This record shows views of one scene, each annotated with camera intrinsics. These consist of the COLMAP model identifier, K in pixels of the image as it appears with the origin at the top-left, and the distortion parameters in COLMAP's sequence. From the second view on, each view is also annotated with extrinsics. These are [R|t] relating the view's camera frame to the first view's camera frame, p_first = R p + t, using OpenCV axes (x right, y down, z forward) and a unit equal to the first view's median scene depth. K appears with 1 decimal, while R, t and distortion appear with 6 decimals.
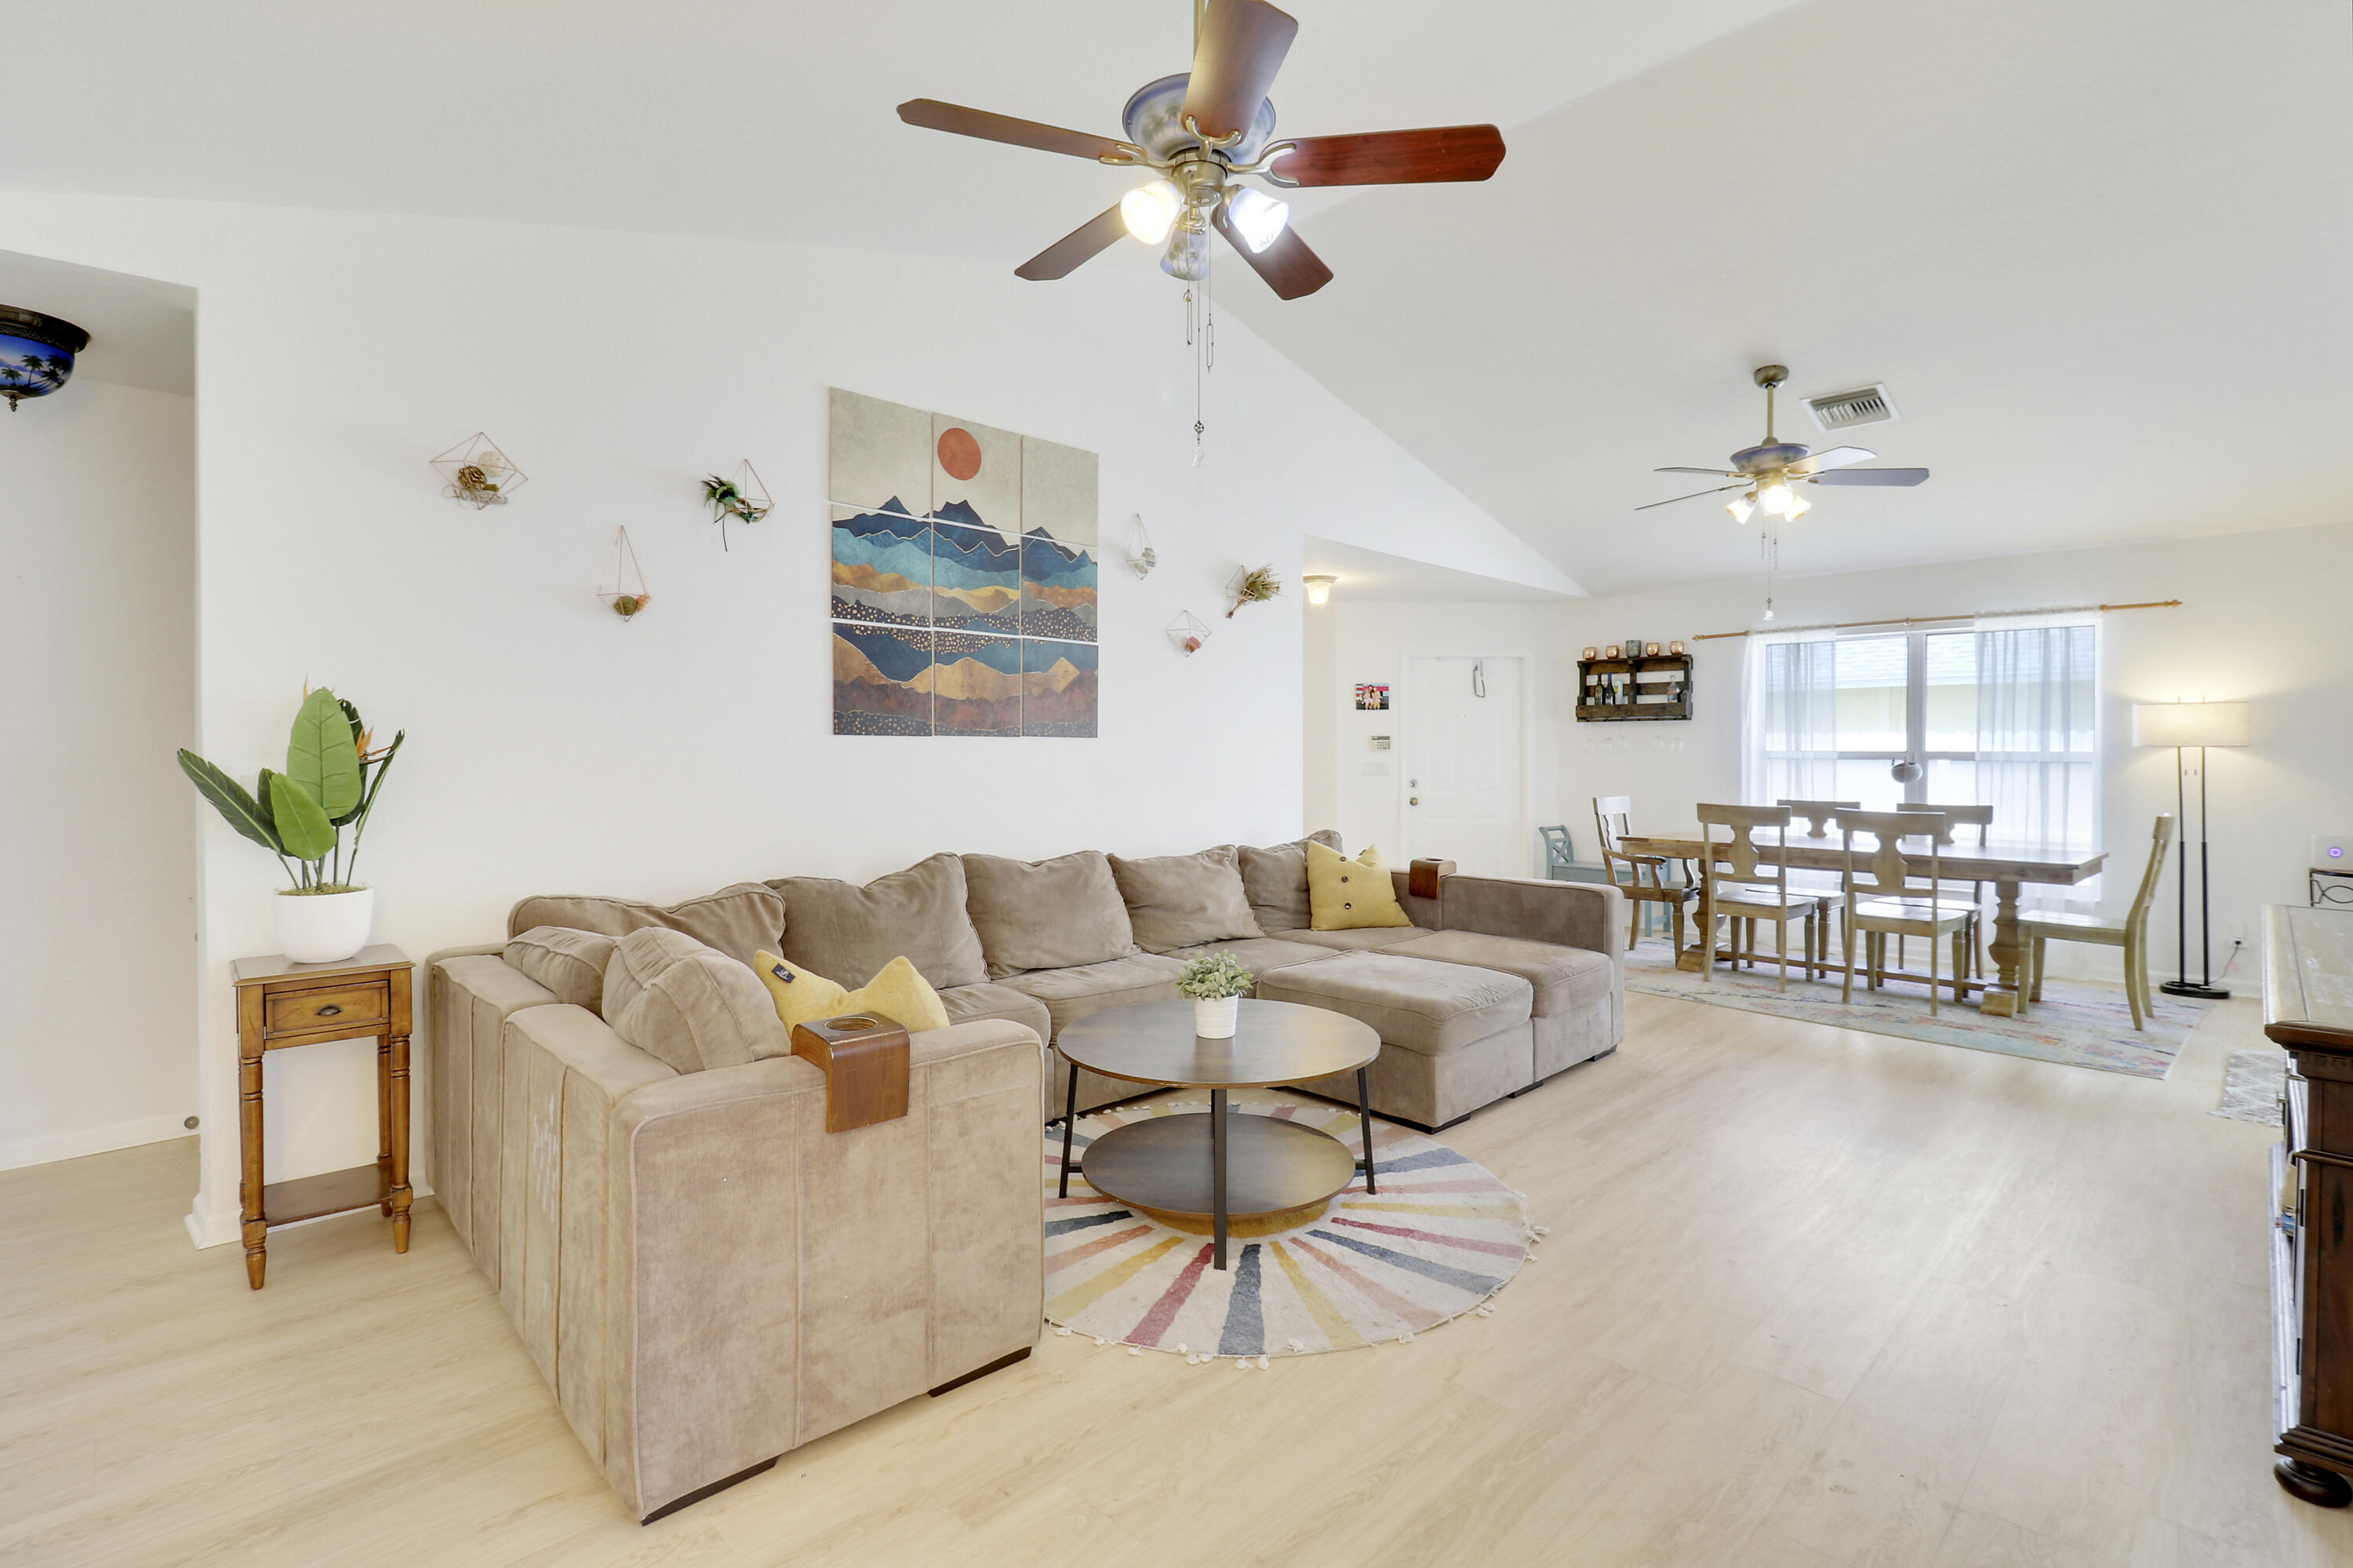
lens RADIAL K [[1097.4, 0, 1201.2], [0, 1097.4, 782.7], [0, 0, 1]] dist [0.006009, -0.013875]
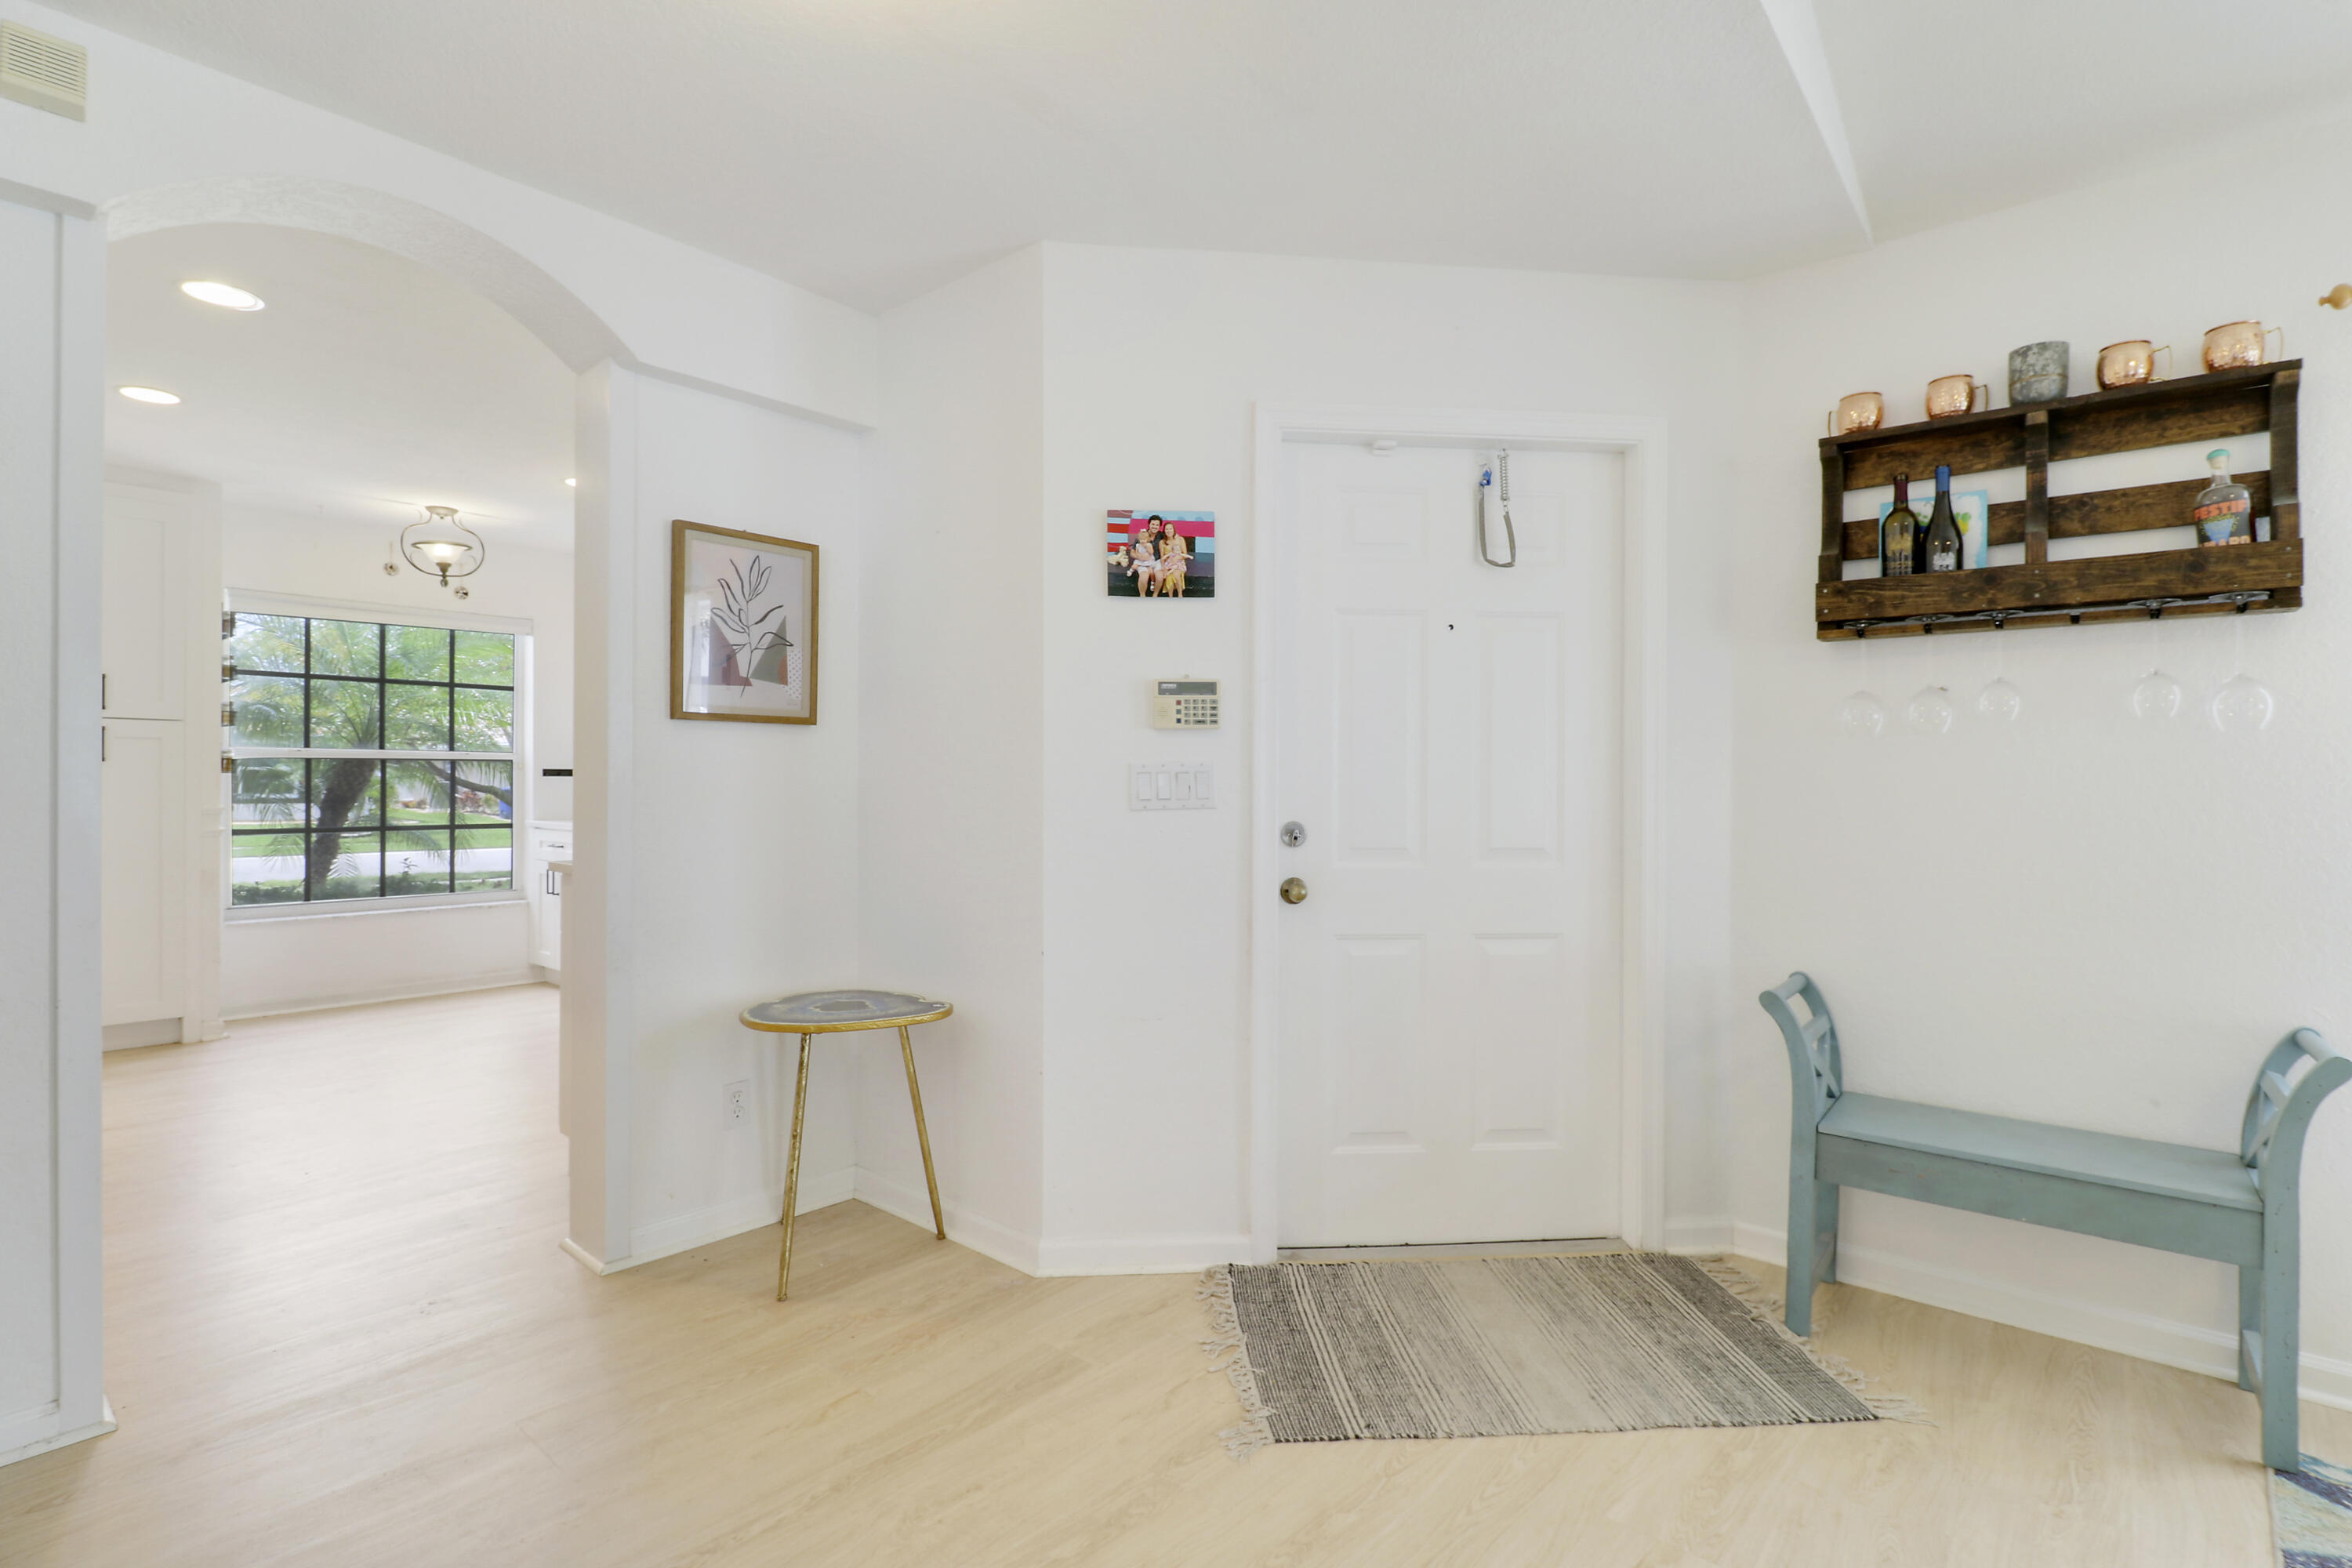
lens RADIAL K [[1096.9, 0, 1190.7], [0, 1096.9, 792.9], [0, 0, 1]] dist [0.006009, -0.013875]
pose [[0.996421, 0.004641, 0.084399, 0.200539], [-0.003399, 0.999884, -0.014861, -0.009749], [-0.084459, 0.014521, 0.996321, 1.003784]]
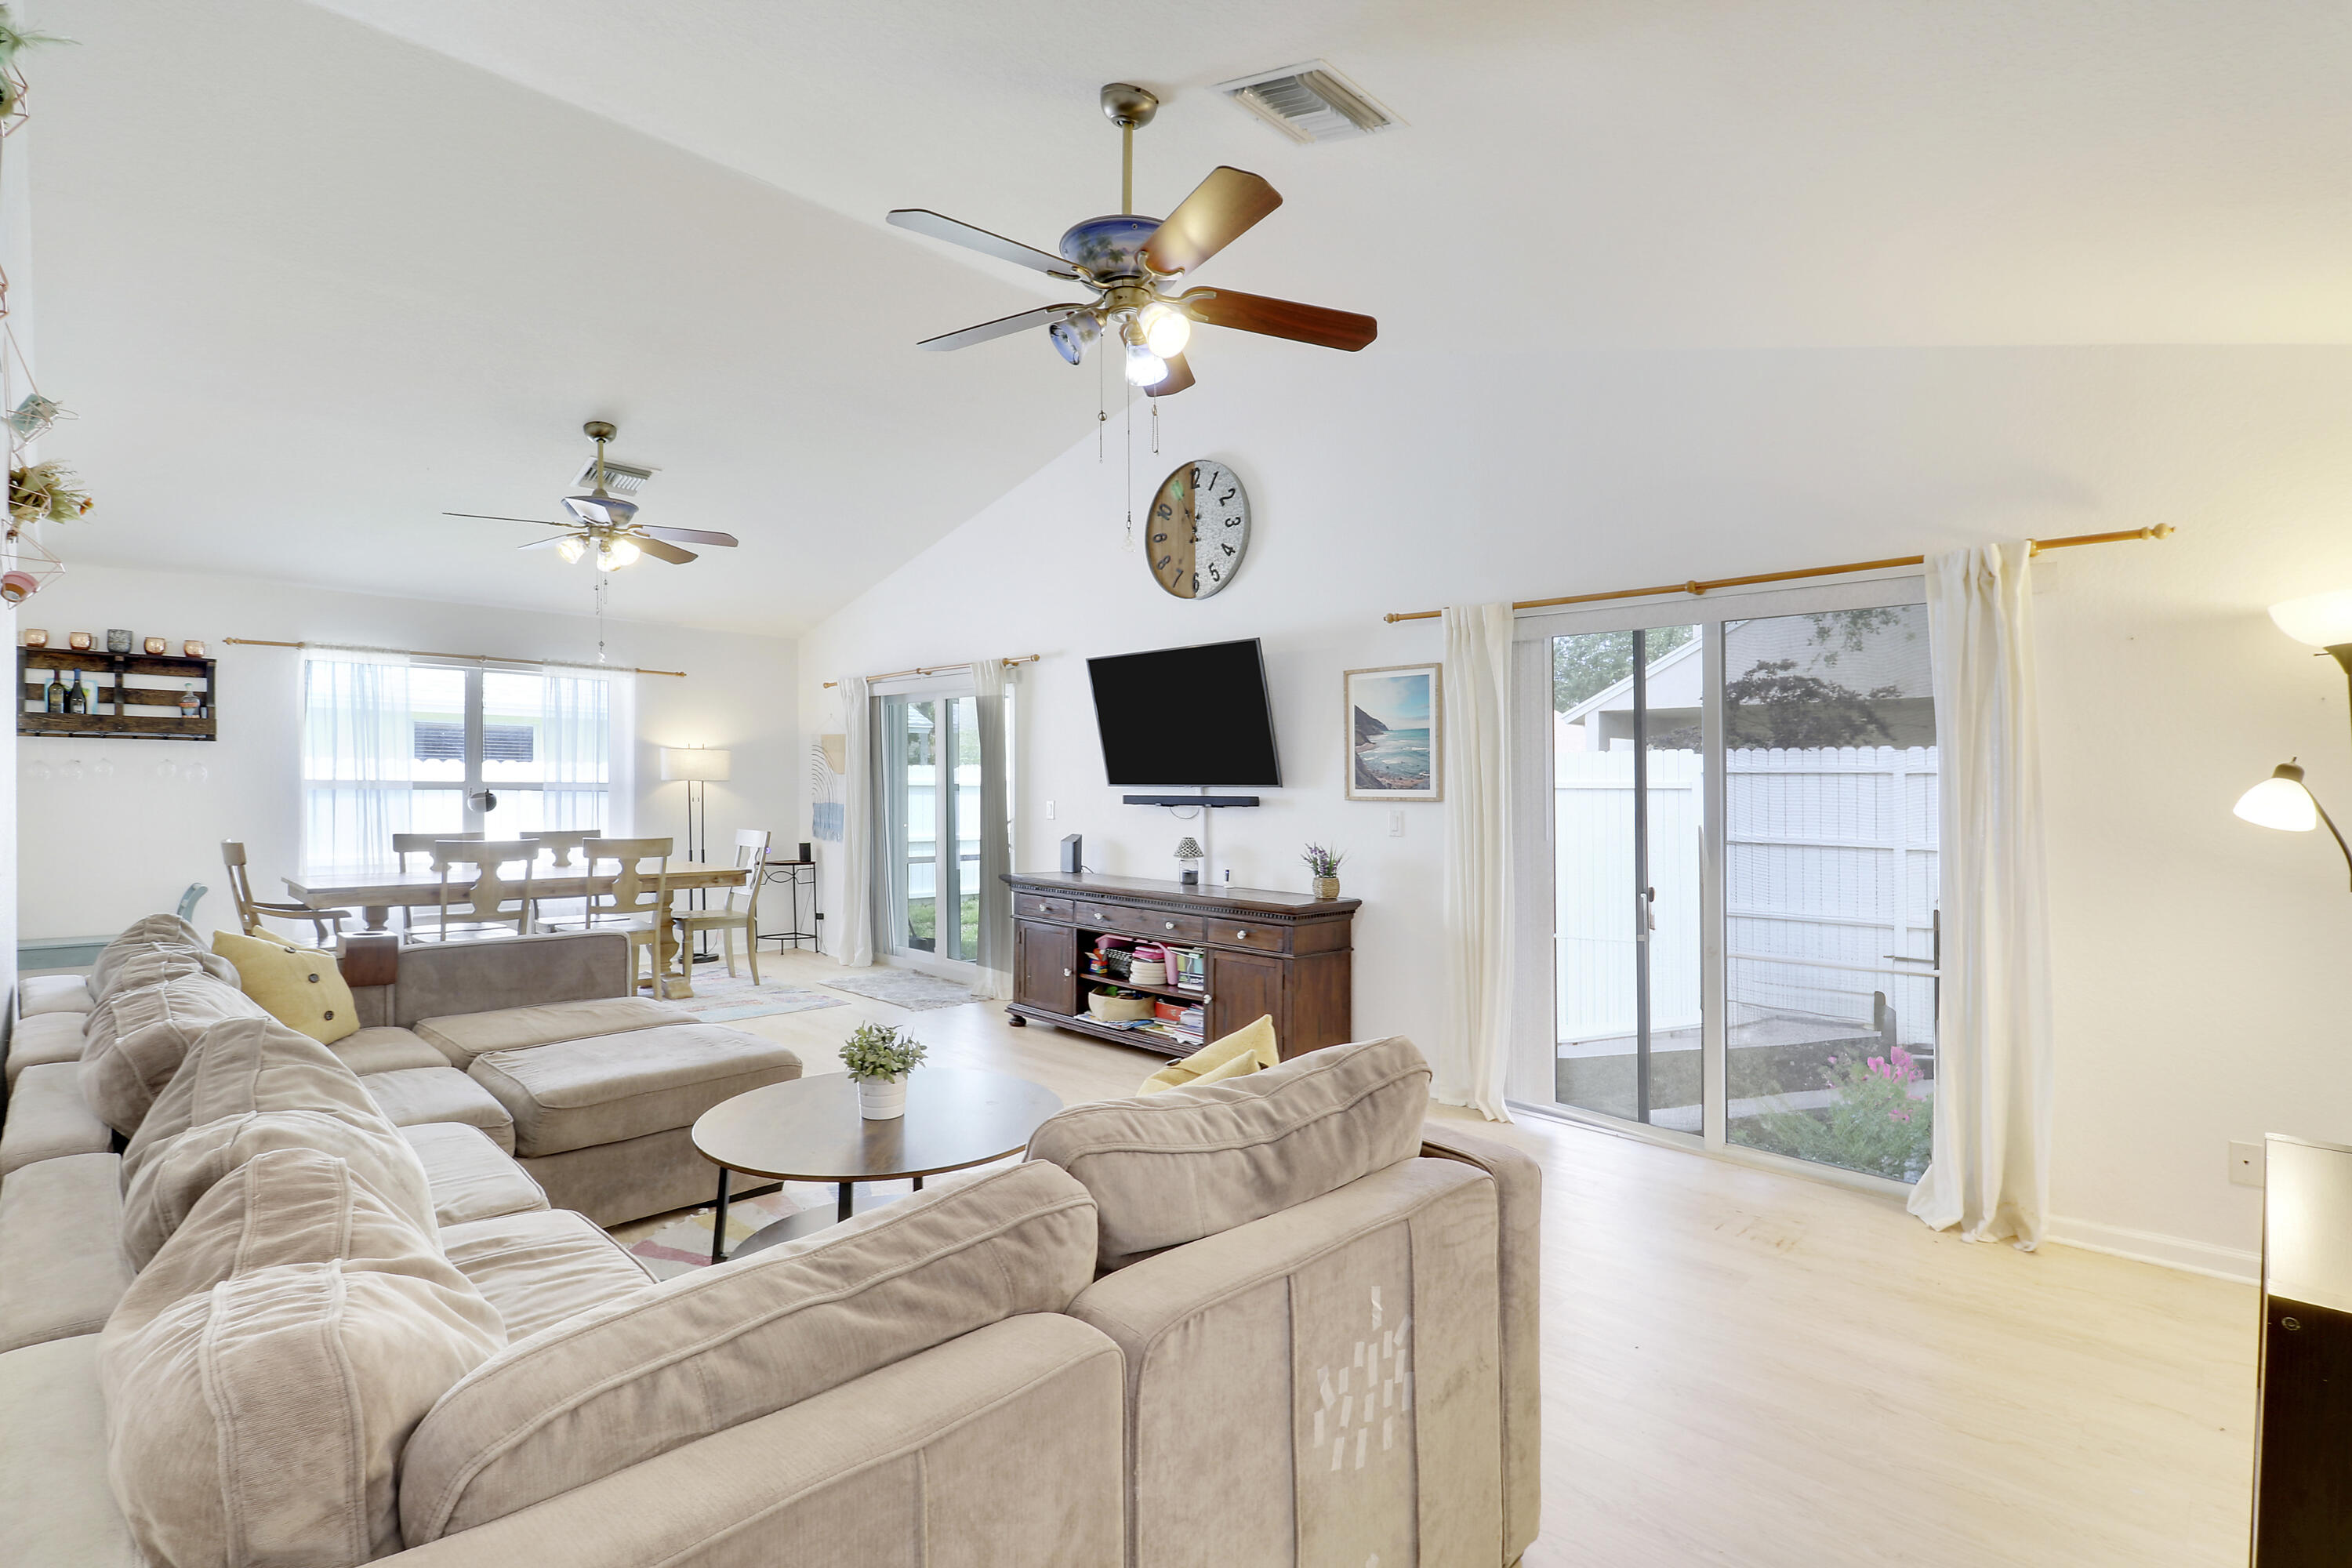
lens RADIAL K [[1096.9, 0, 1167.0], [0, 1096.9, 788.3], [0, 0, 1]] dist [0.006009, -0.013875]
pose [[0.002015, -0.004785, 0.999987, -0.468507], [0.015648, 0.999866, 0.004753, -0.020625], [-0.999876, 0.015638, 0.002090, 0.400608]]
